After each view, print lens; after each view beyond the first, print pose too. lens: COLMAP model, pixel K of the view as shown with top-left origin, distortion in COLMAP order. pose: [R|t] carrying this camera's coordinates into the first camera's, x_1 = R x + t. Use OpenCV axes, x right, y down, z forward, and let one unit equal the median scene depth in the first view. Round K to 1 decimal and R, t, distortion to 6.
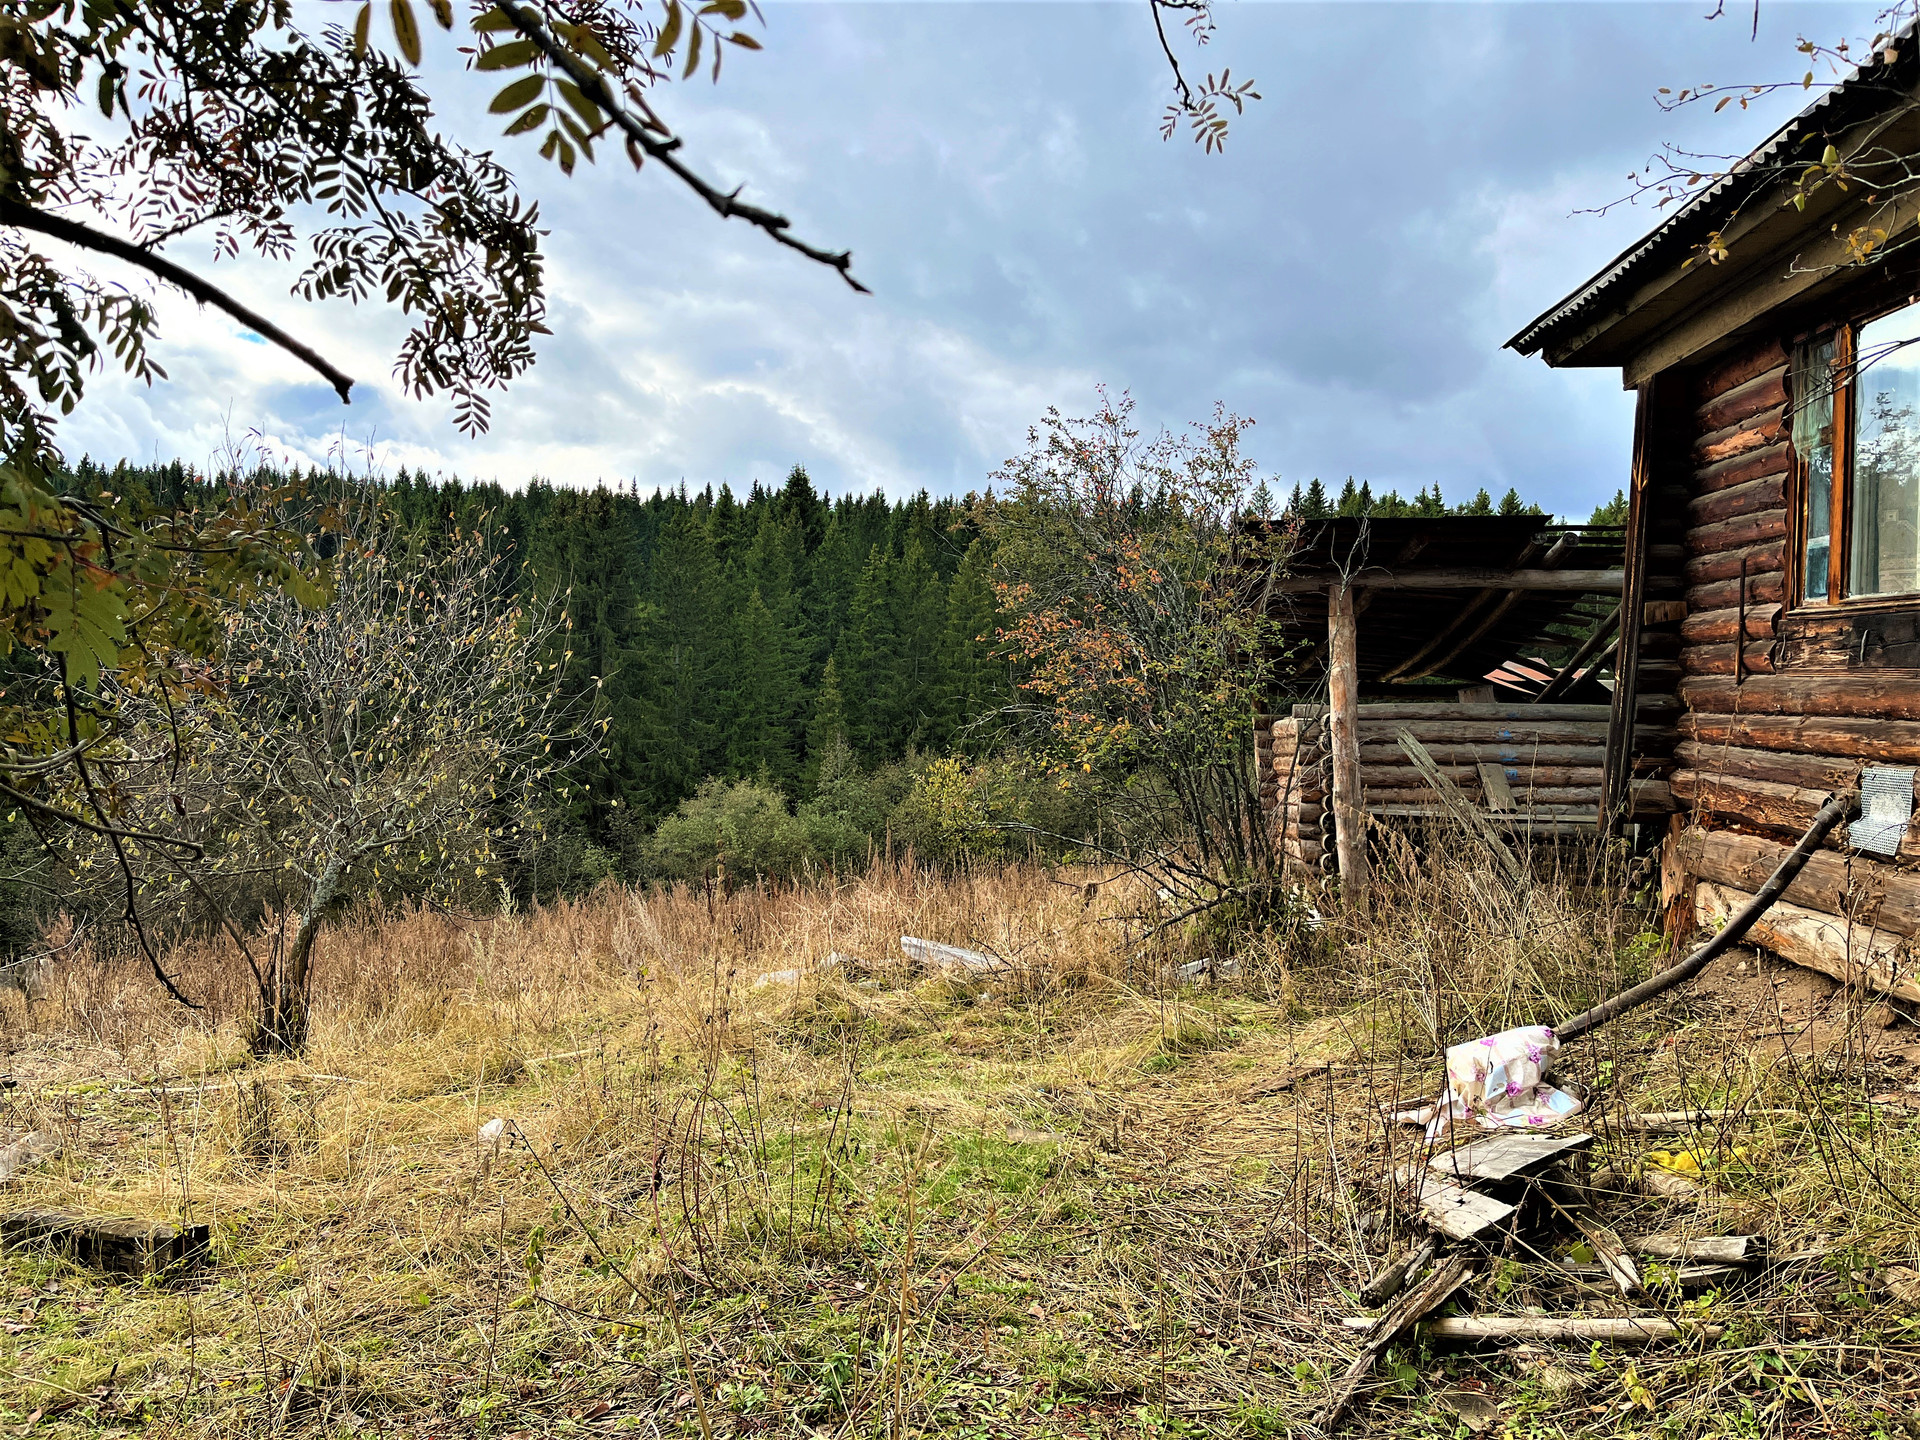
lens RADIAL K [[1435.5, 0, 957.3], [0, 1435.5, 711.9], [0, 0, 1]] dist [0.009838, -0.040767]
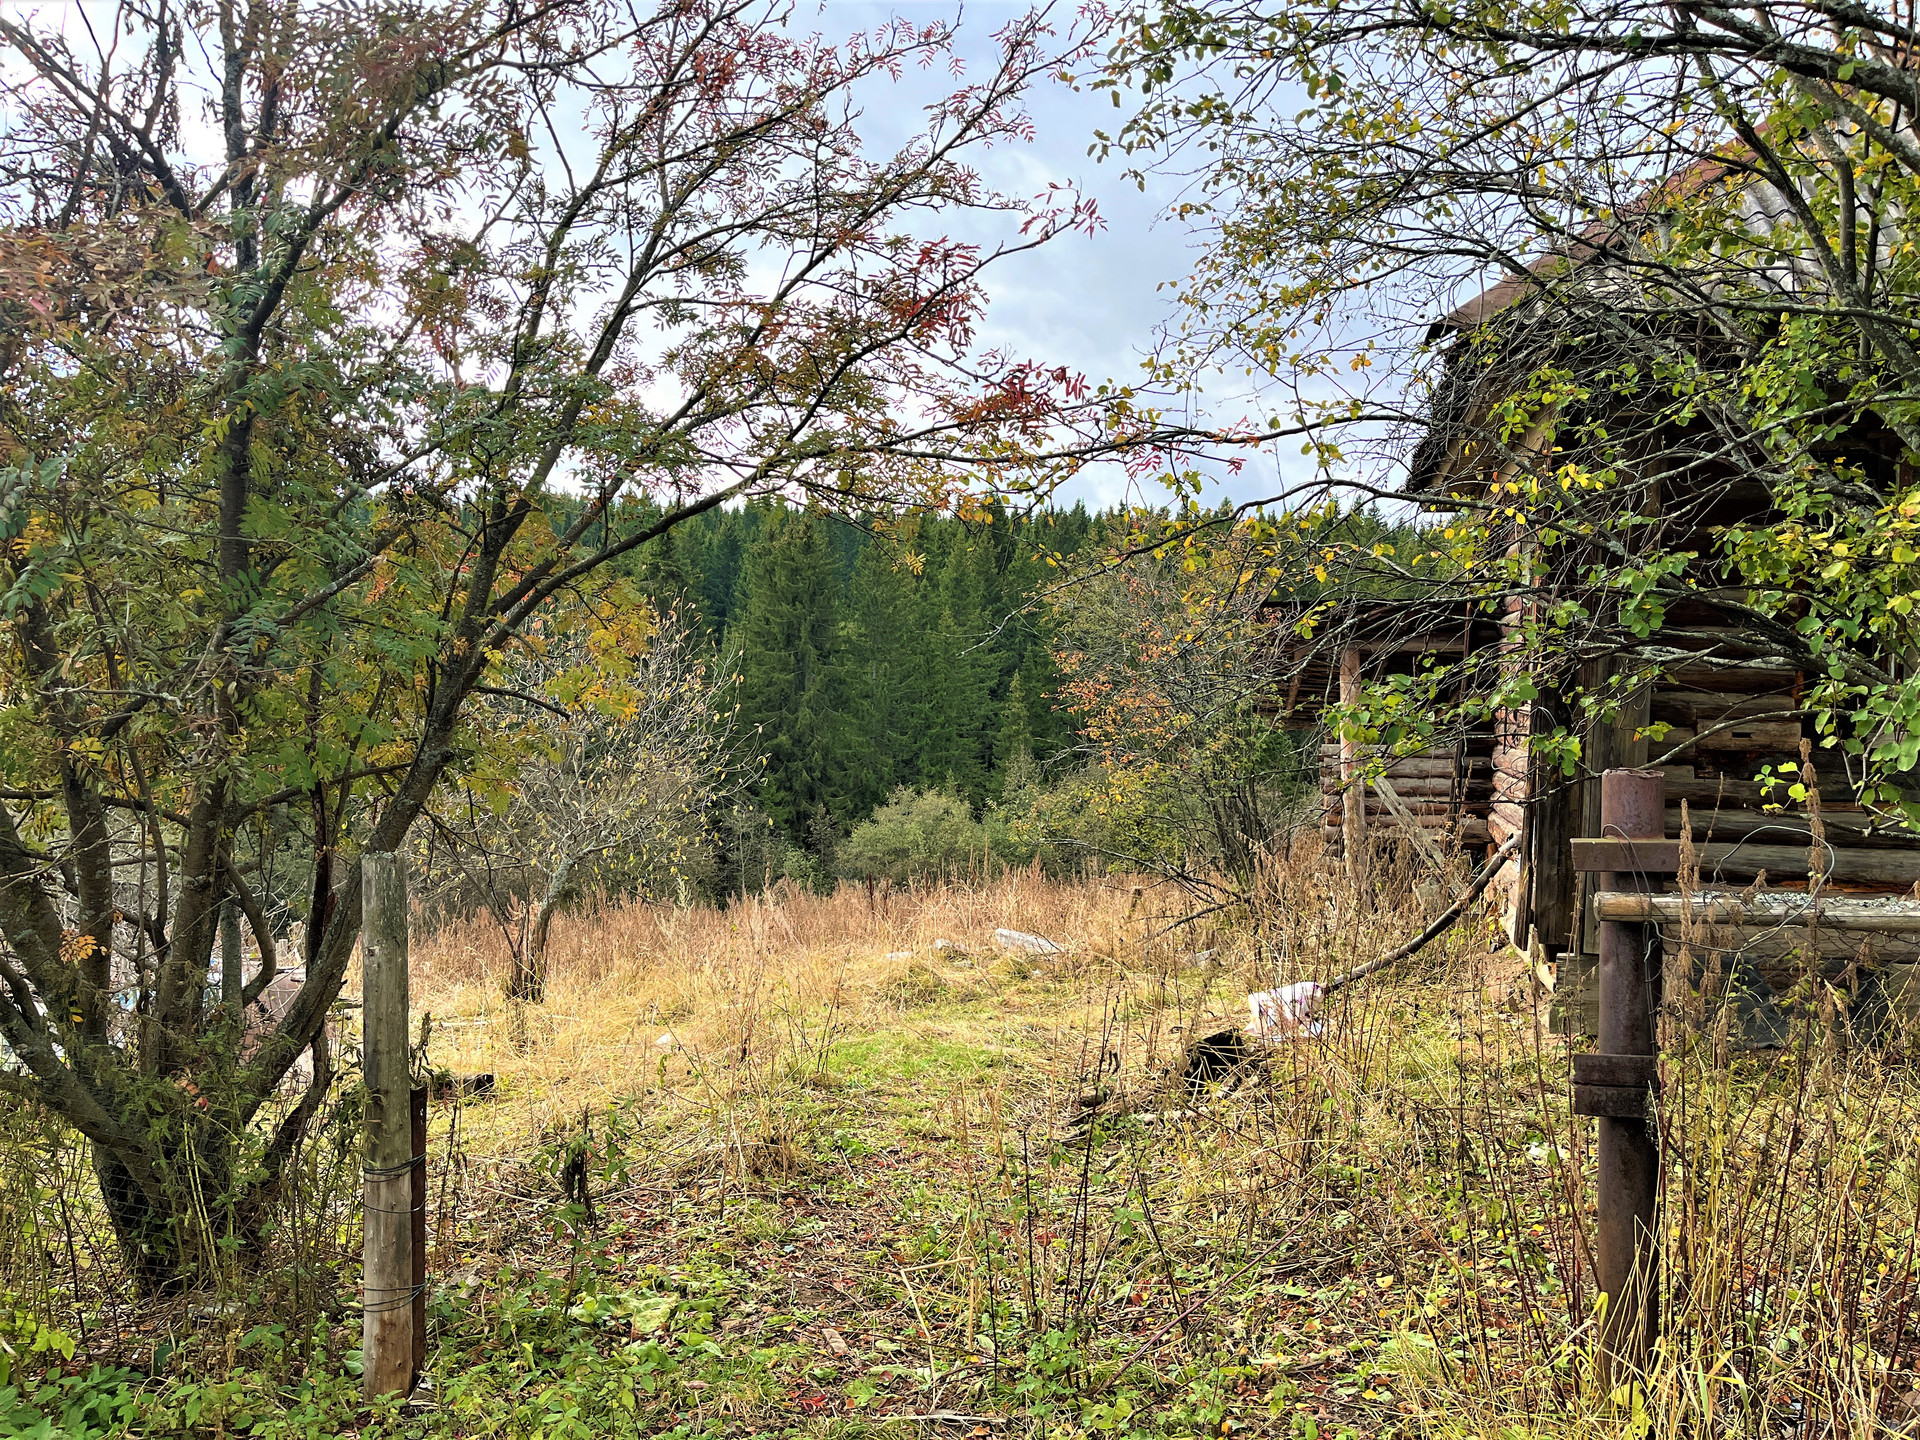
lens RADIAL K [[1426.1, 0, 960.0], [0, 1426.1, 720.0], [0, 0, 1]] dist [0.053888, -0.098505]
pose [[0.990093, 0.003533, -0.140372, 0.154459], [-0.003390, 0.999993, 0.001259, -0.039962], [0.140375, -0.000771, 0.990098, -0.356133]]
